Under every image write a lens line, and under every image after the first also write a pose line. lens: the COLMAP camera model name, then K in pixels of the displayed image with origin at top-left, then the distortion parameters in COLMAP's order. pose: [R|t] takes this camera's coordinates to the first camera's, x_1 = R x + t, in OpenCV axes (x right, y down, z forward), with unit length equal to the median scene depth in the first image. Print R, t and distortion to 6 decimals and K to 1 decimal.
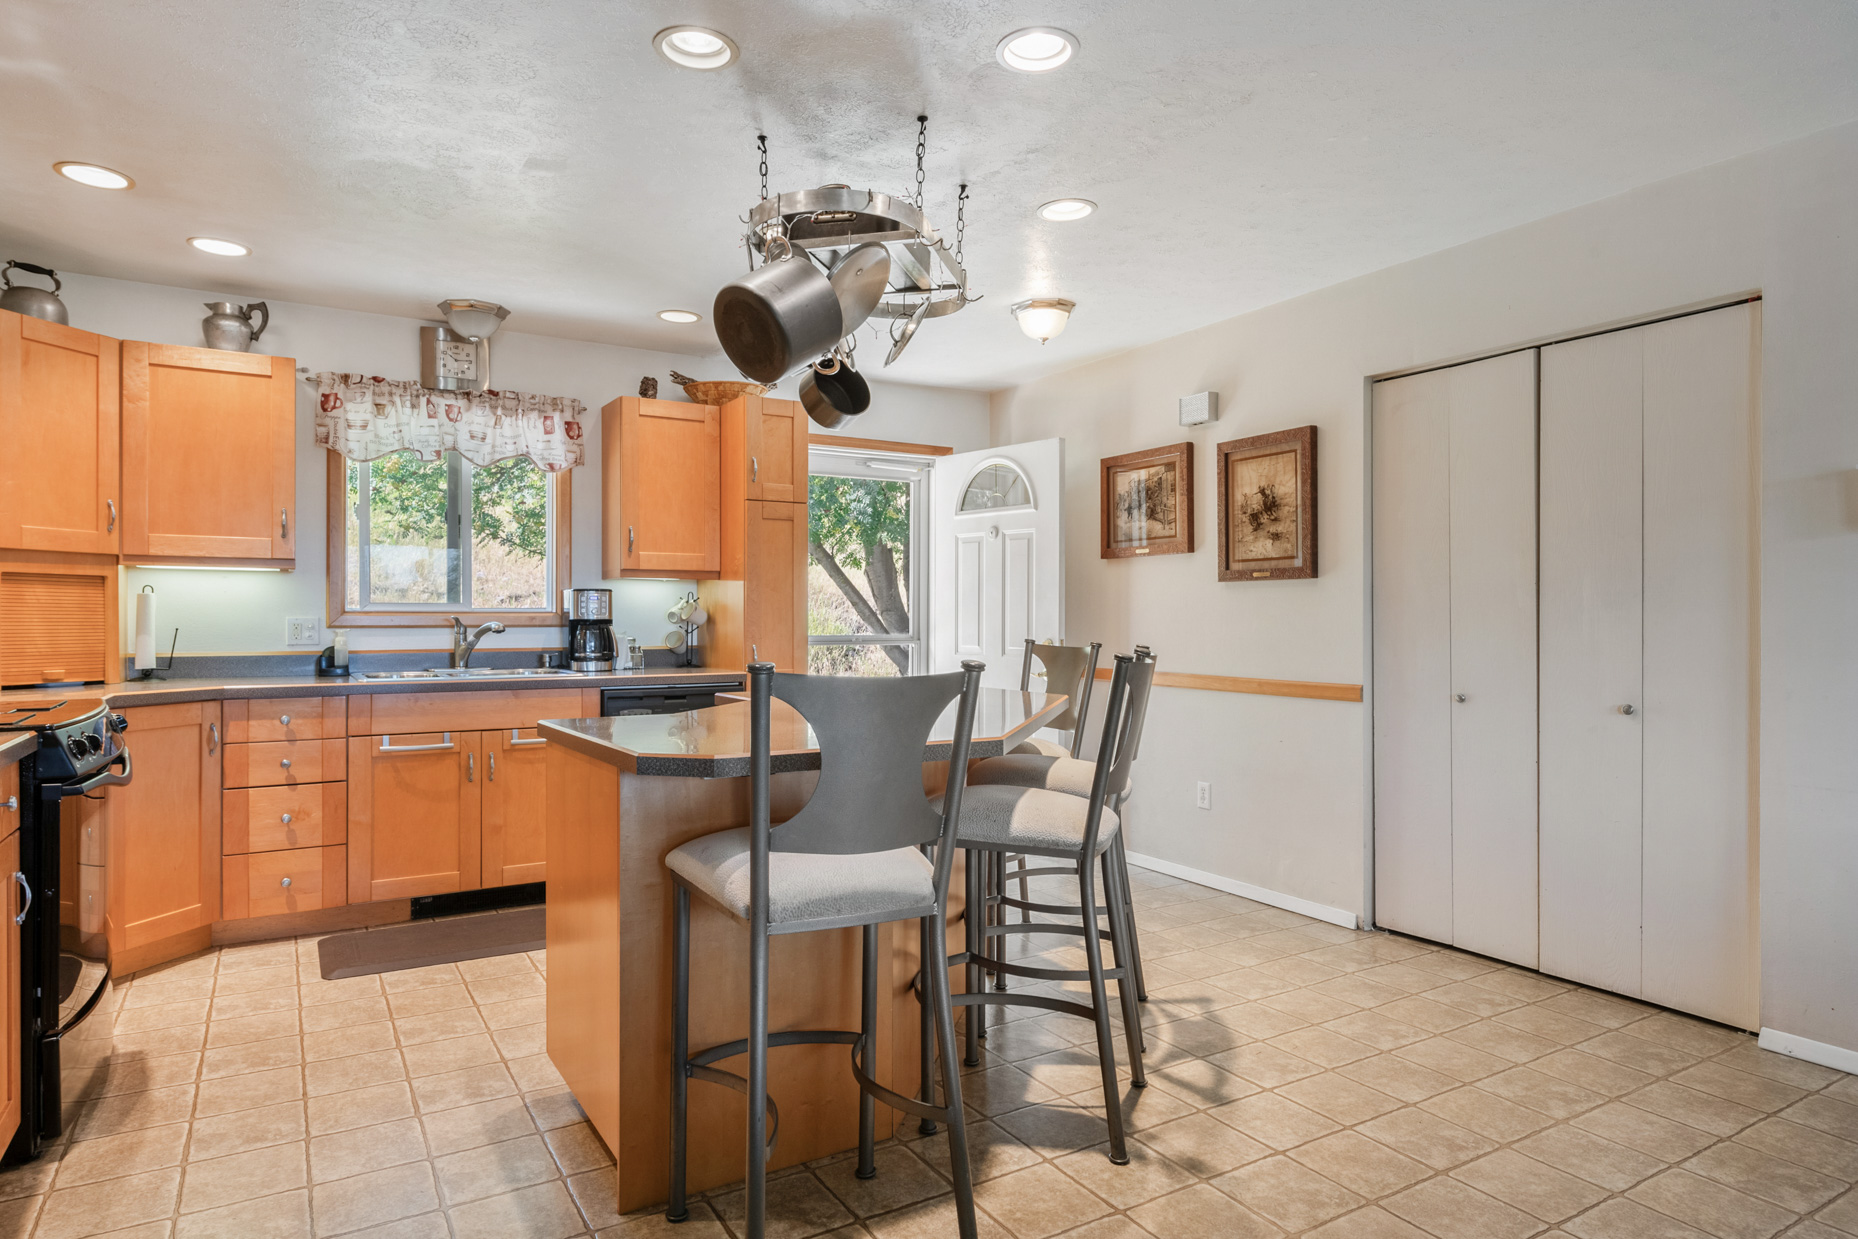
lens RADIAL K [[1085.2, 0, 935.9], [0, 1085.2, 622.7], [0, 0, 1]] dist [0.003812, -0.003535]
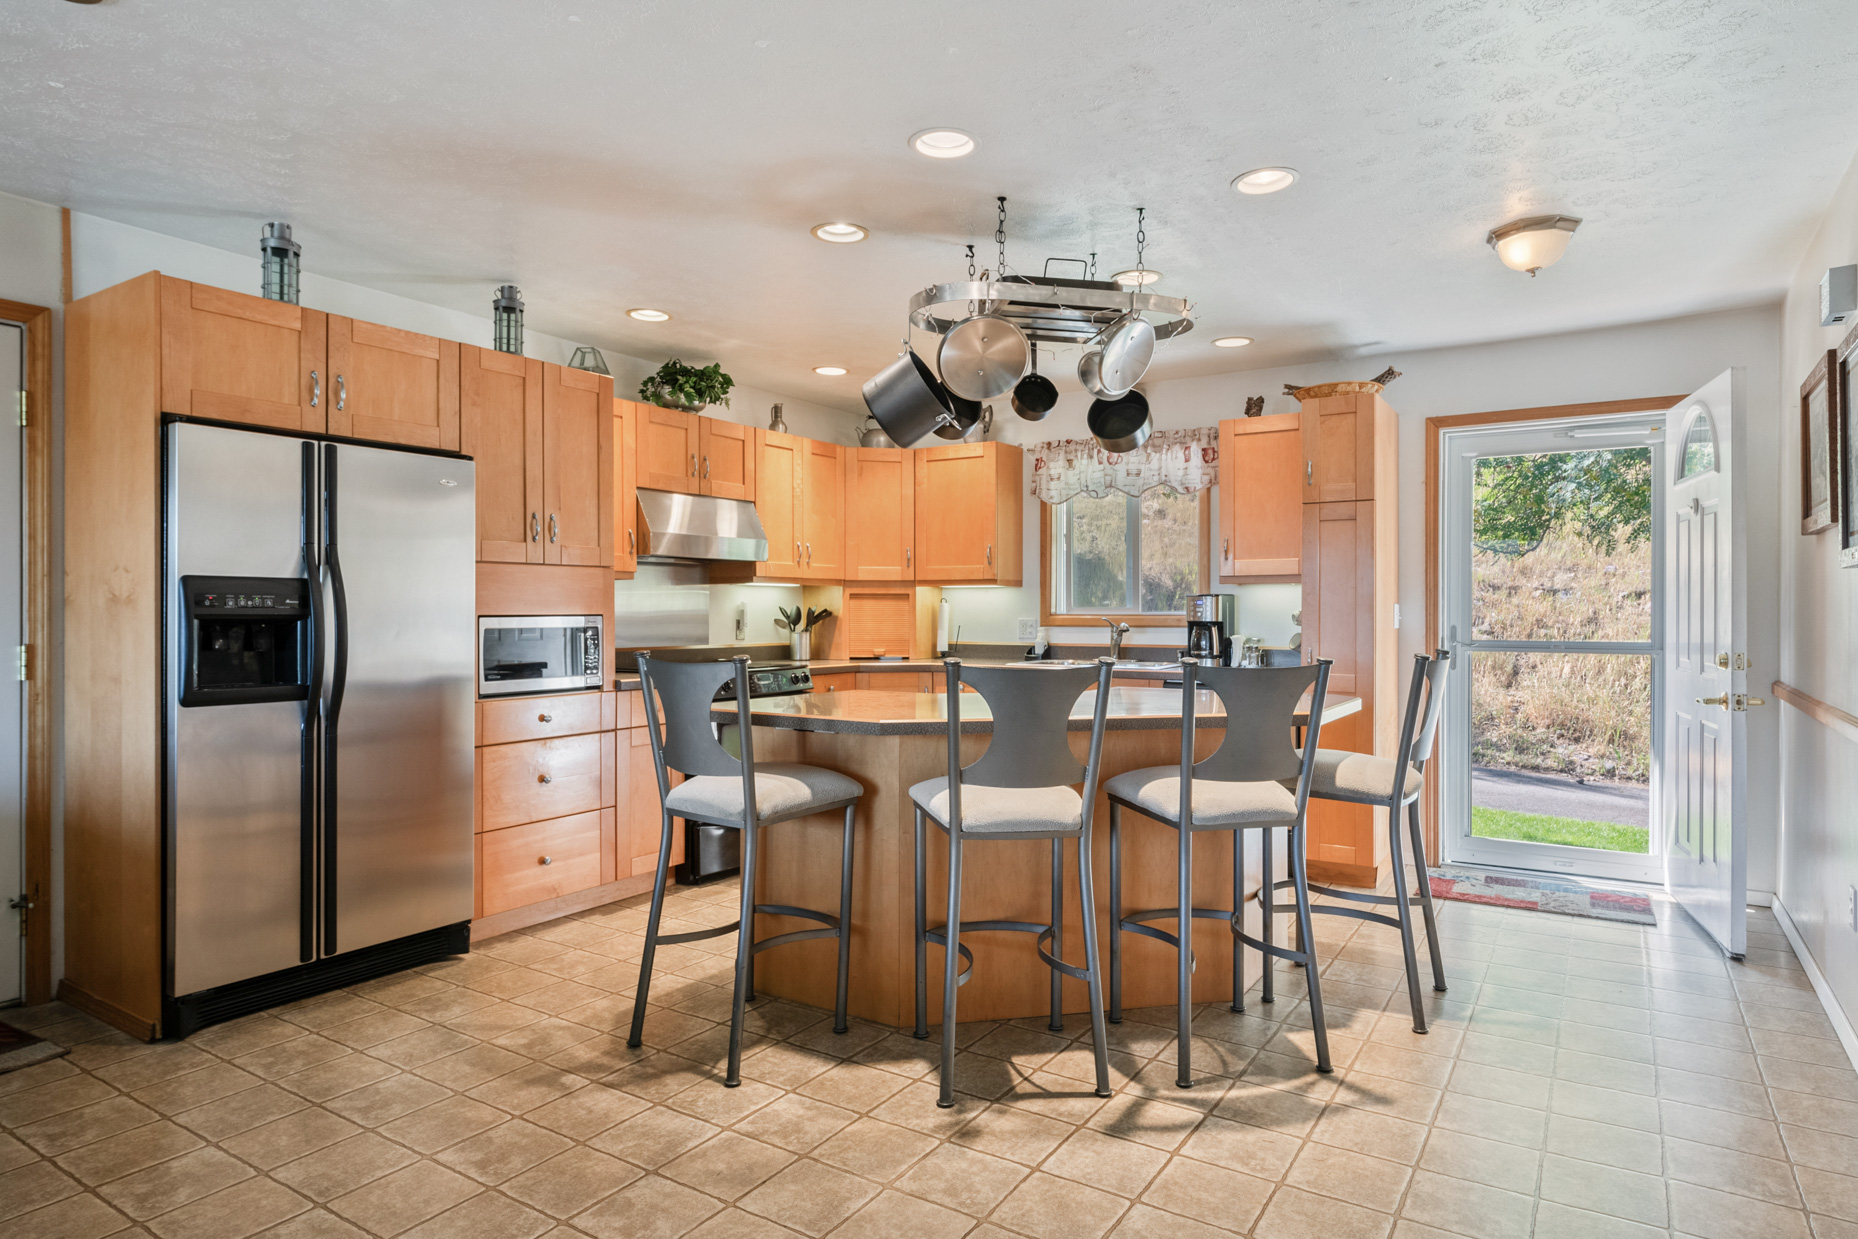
lens RADIAL K [[1085.2, 0, 898.2], [0, 1085.2, 608.8], [0, 0, 1]] dist [0.003812, -0.003535]
pose [[0.421384, -0.004467, -0.906871, 0.627952], [-0.004234, 0.999967, -0.006893, -0.007407], [0.906873, 0.006744, 0.421351, 0.252883]]
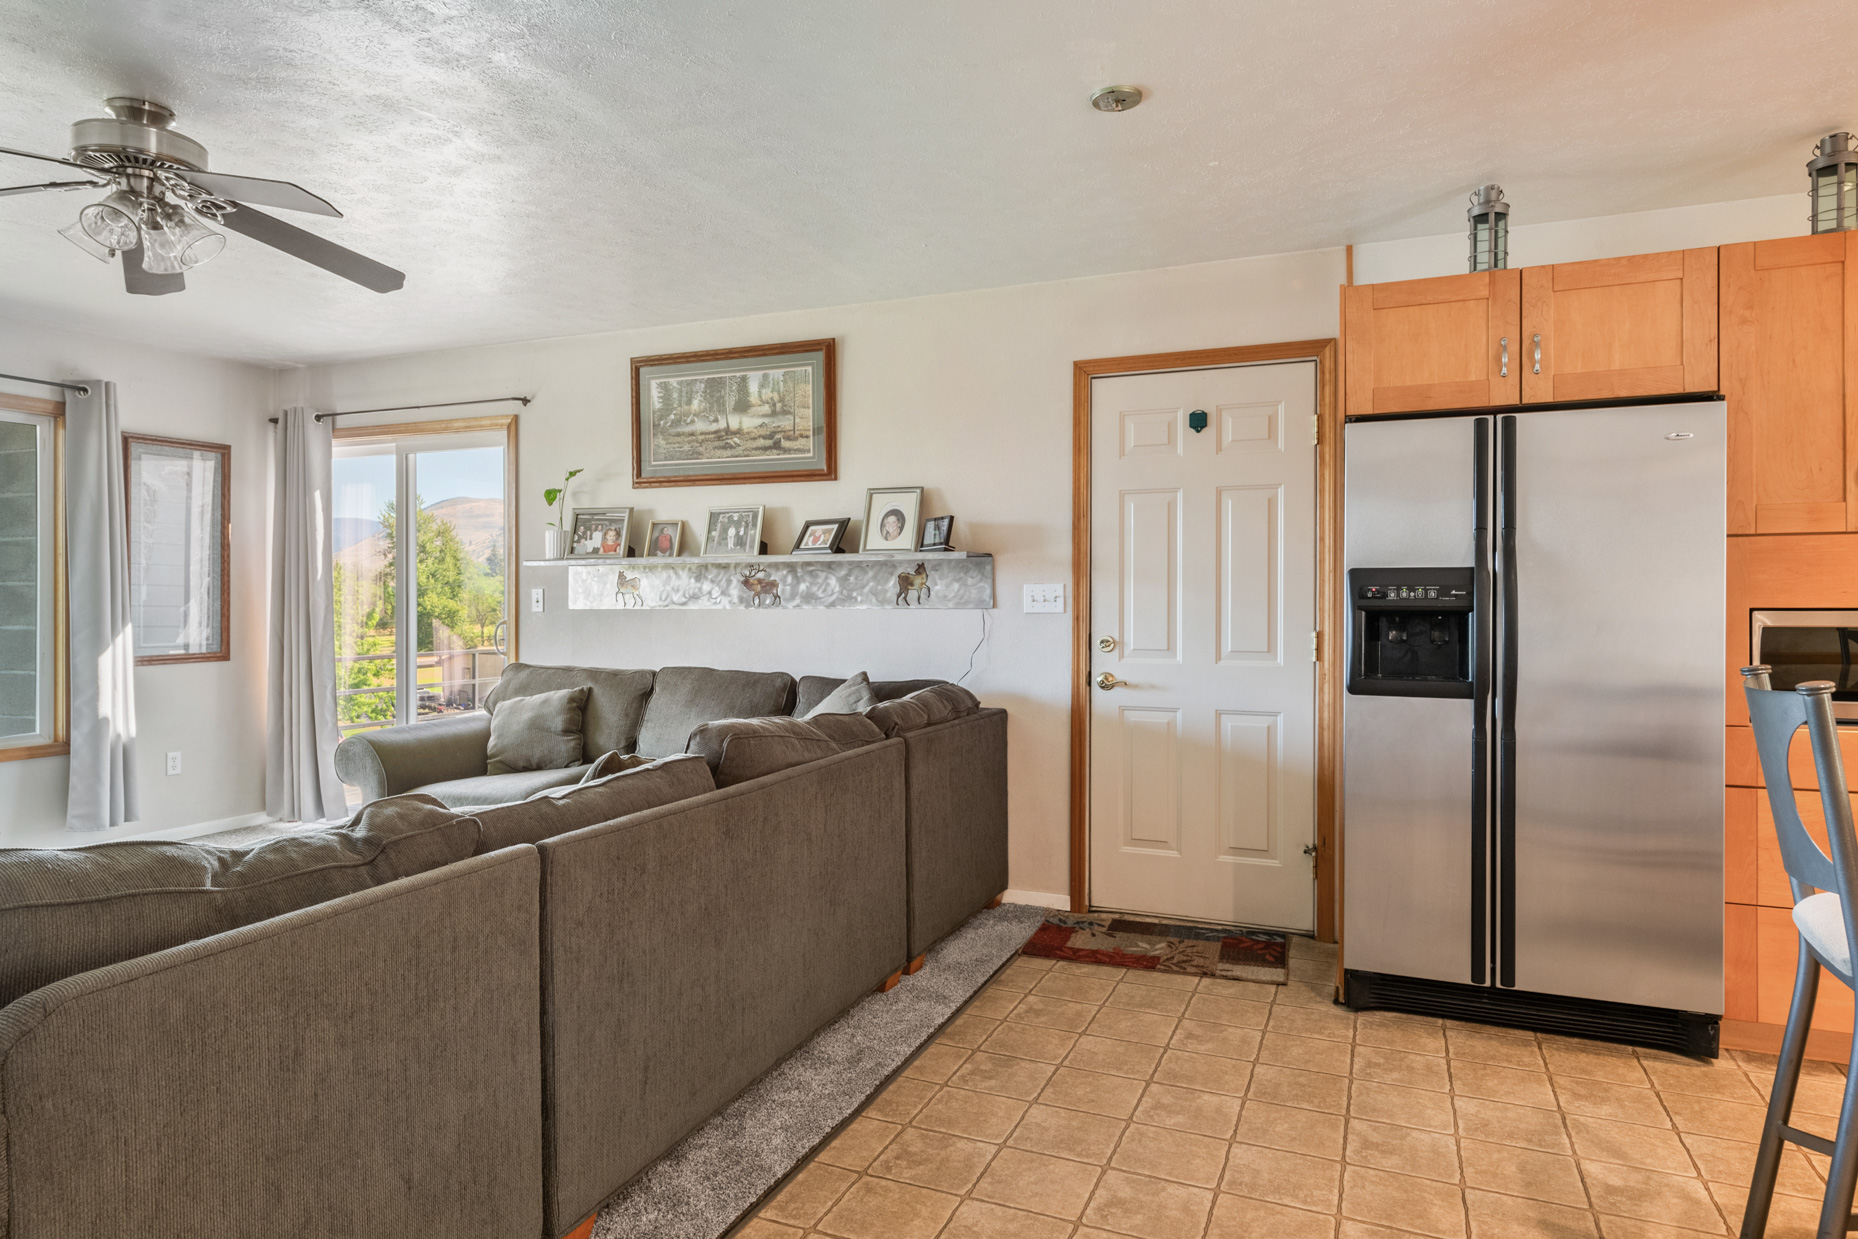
lens RADIAL K [[1100.3, 0, 929.4], [0, 1100.3, 606.2], [0, 0, 1]] dist [0.004789, -0.003112]
pose [[-0.814565, -0.000380, -0.580072, 0.465125], [-0.005965, 0.999952, 0.007722, -0.010453], [0.580042, 0.009750, -0.814528, 0.565954]]
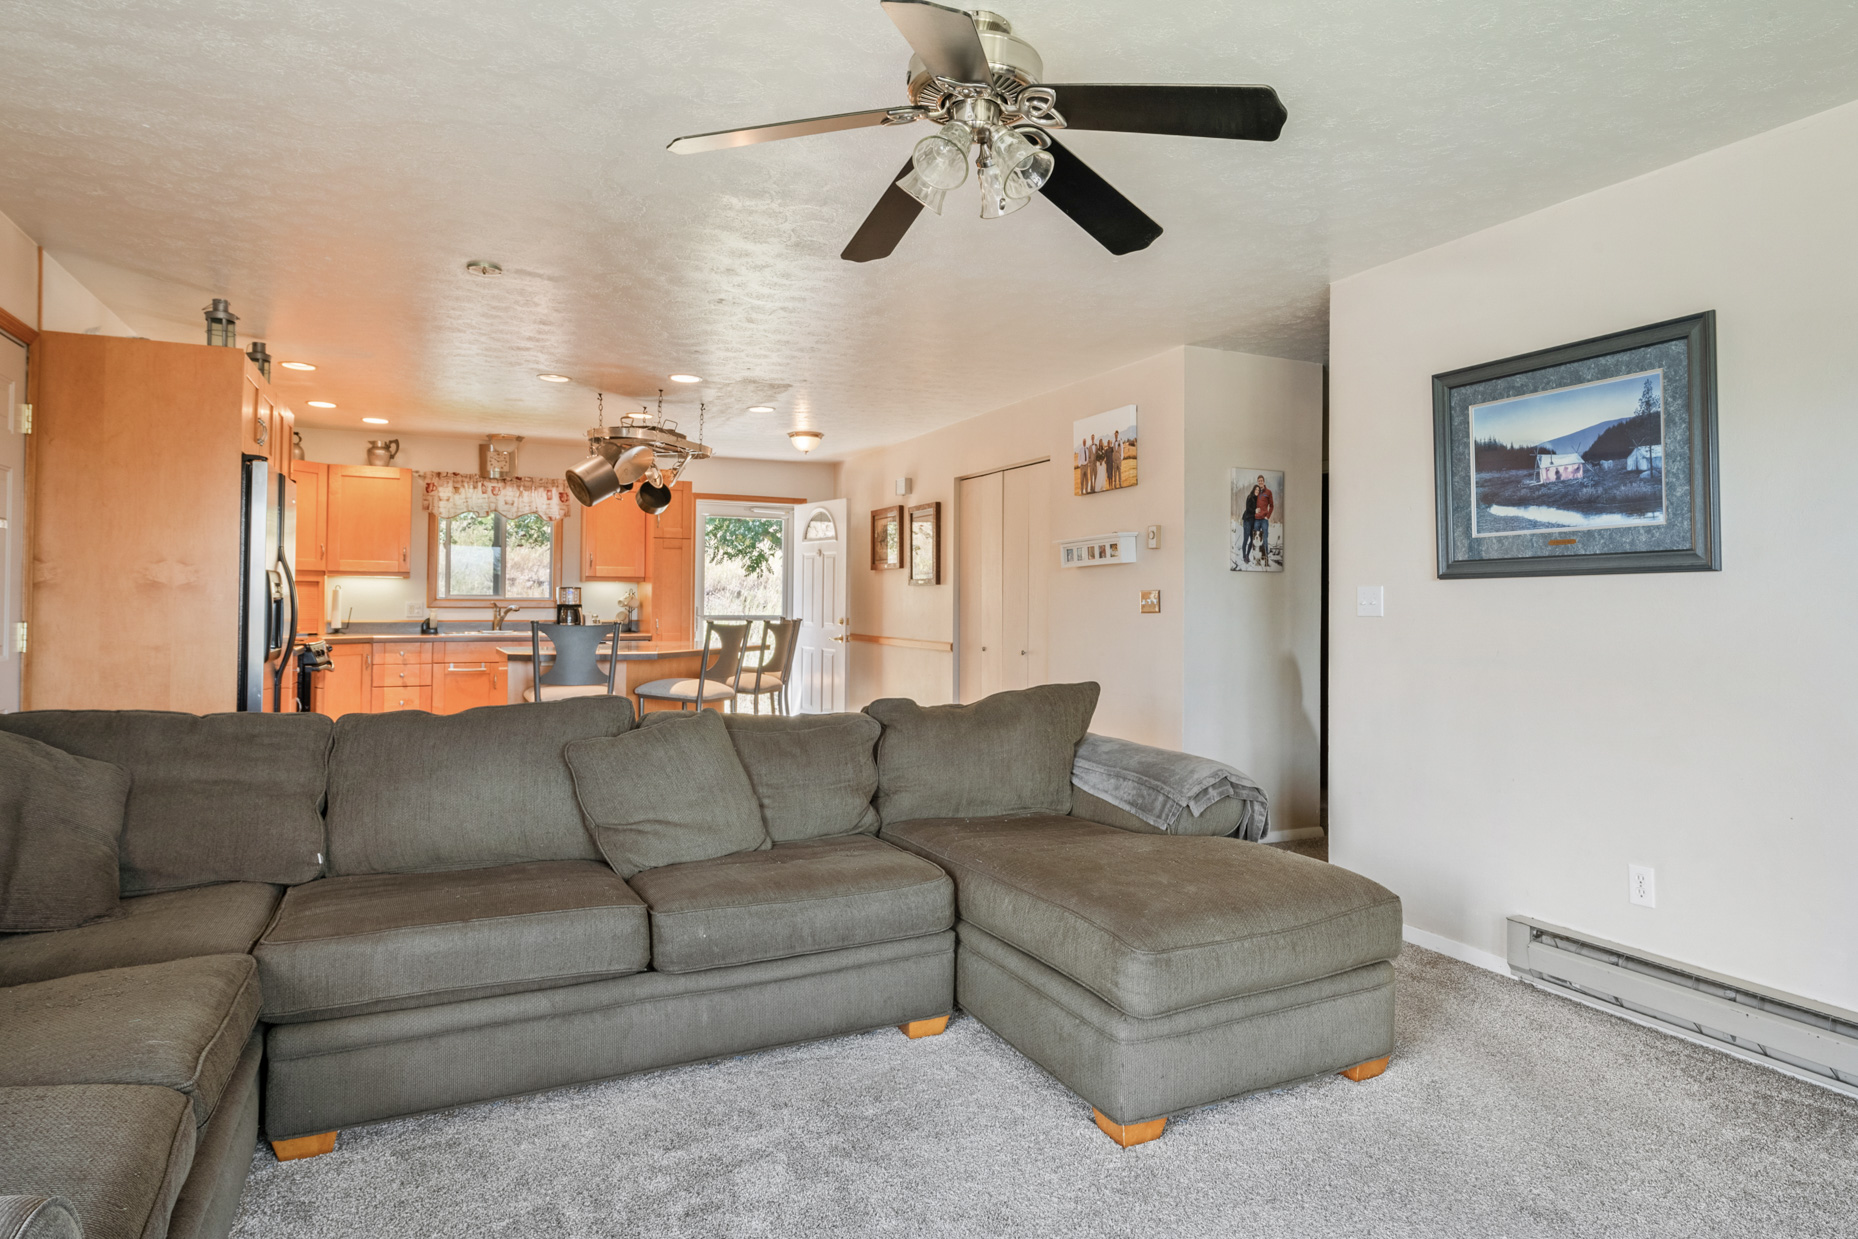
lens RADIAL K [[1085.2, 0, 958.4], [0, 1085.2, 588.3], [0, 0, 1]] dist [0.003812, -0.003535]
pose [[0.995685, 0.006157, -0.092588, 0.526914], [-0.007876, 0.999803, -0.018209, -0.001906], [0.092457, 0.018859, 0.995538, -0.782487]]
